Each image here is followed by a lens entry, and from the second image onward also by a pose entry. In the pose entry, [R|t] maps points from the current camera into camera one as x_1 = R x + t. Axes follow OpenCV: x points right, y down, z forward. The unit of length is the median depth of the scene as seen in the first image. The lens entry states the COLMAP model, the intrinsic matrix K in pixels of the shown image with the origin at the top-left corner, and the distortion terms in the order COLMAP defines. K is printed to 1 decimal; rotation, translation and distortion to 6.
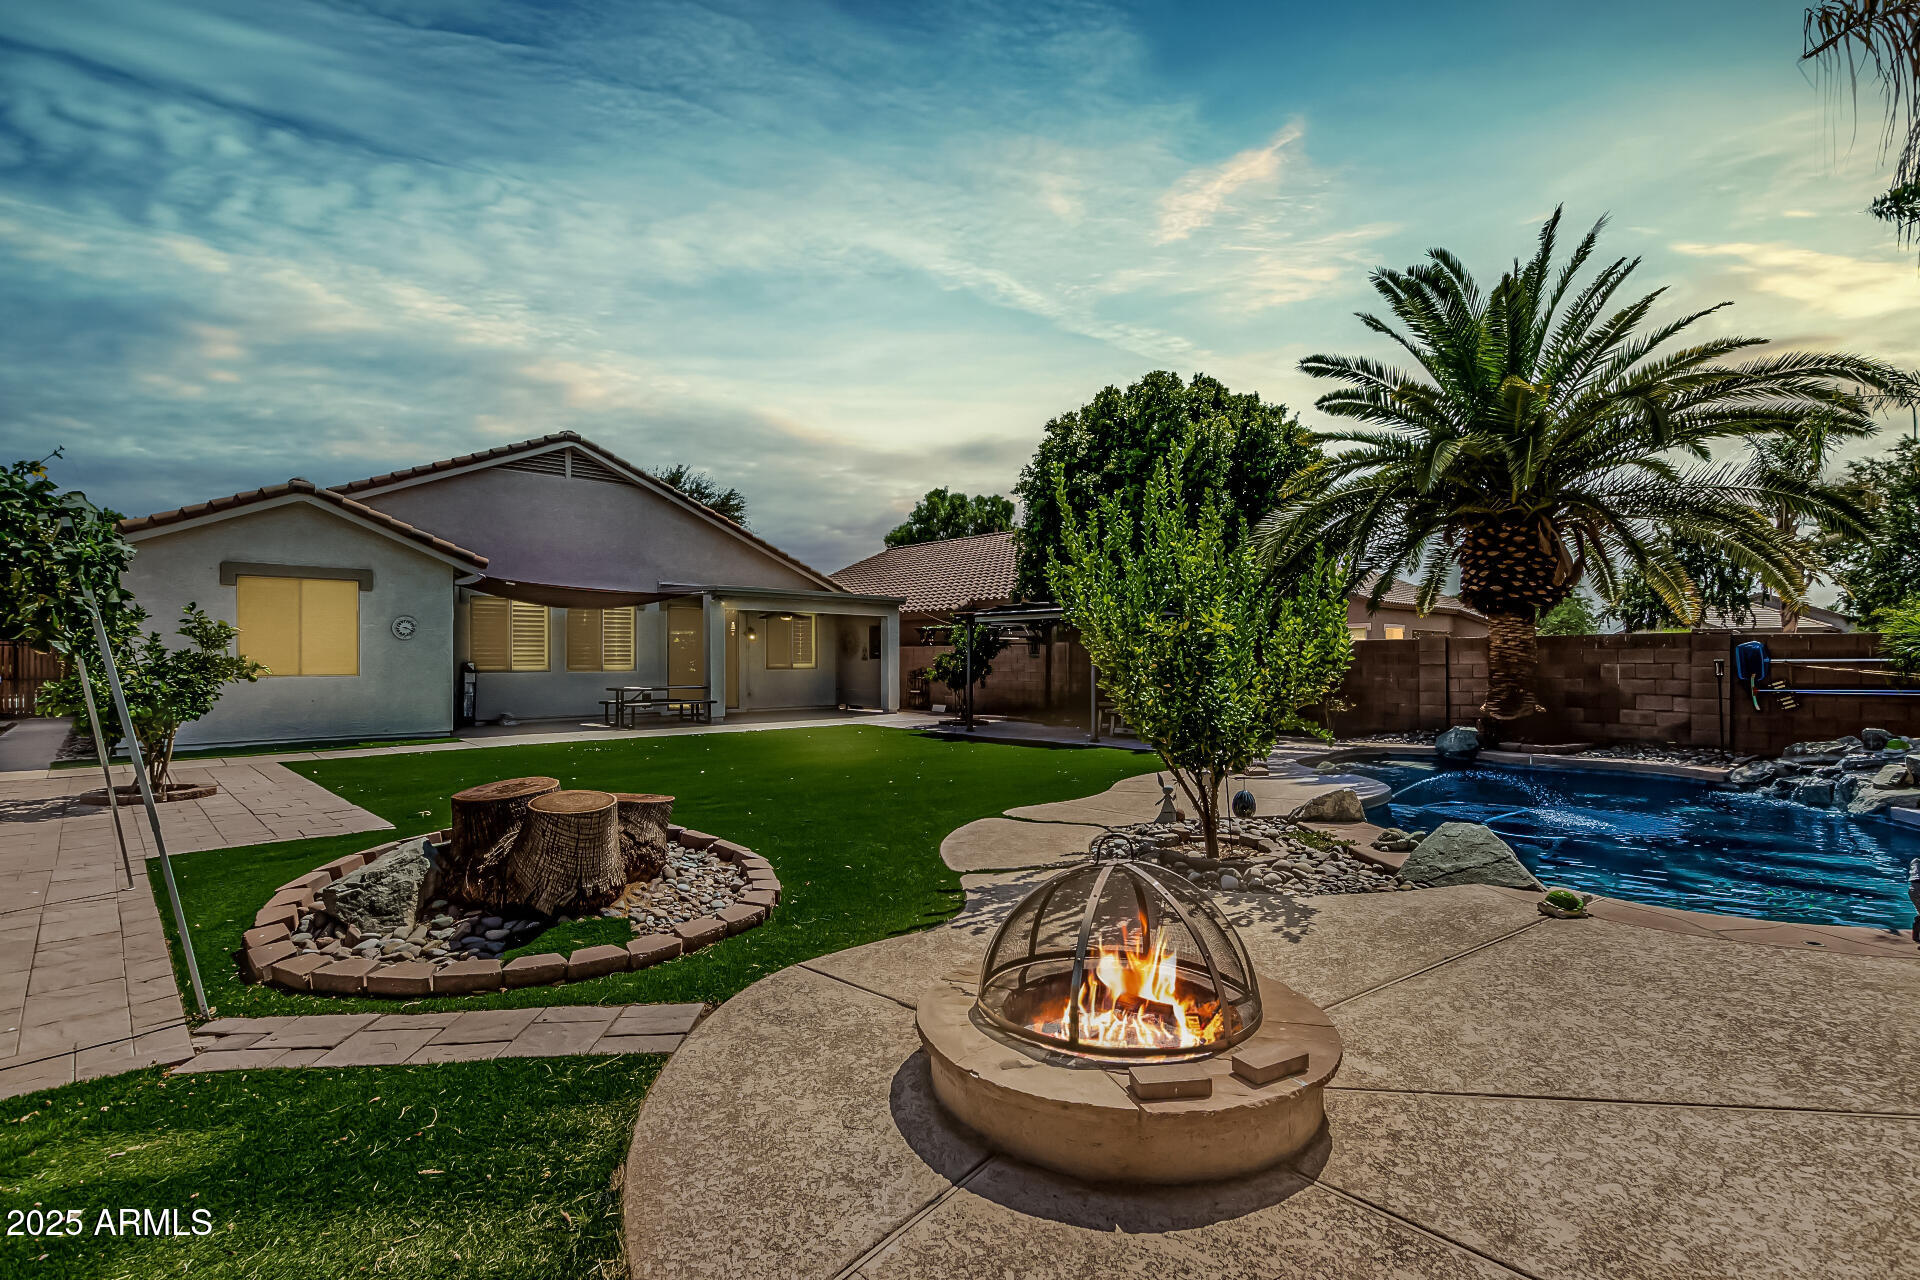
lens RADIAL K [[924.5, 0, 958.9], [0, 924.5, 660.5], [0, 0, 1]] dist [0.029886, -0.011382]
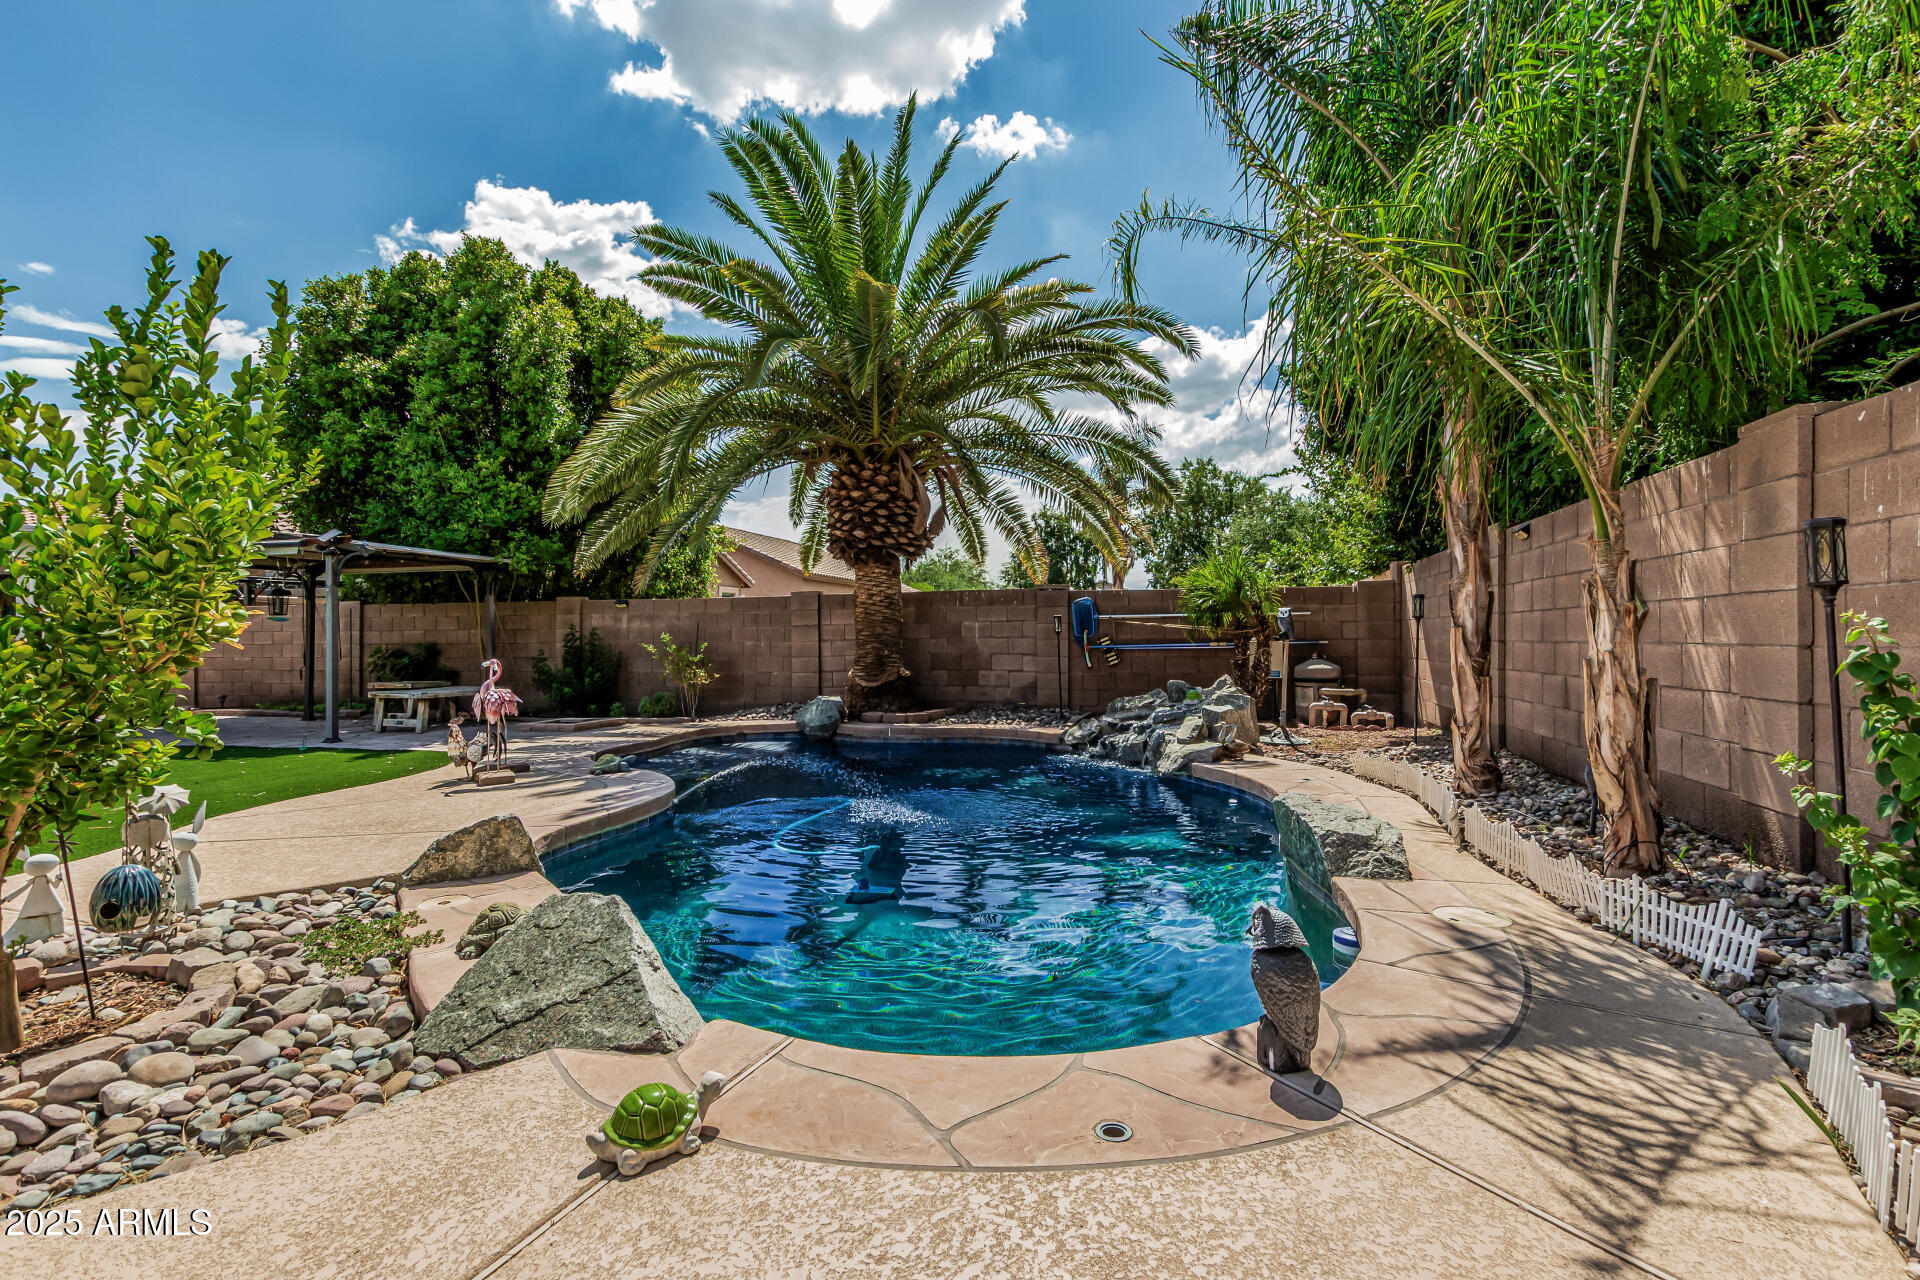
lens RADIAL K [[924.5, 0, 958.9], [0, 924.5, 660.5], [0, 0, 1]] dist [0.029886, -0.011382]
pose [[0.852693, -0.020114, 0.522026, 0.207111], [0.009412, 0.999688, 0.023144, 0.020368], [-0.522328, -0.014821, 0.852616, 0.222079]]
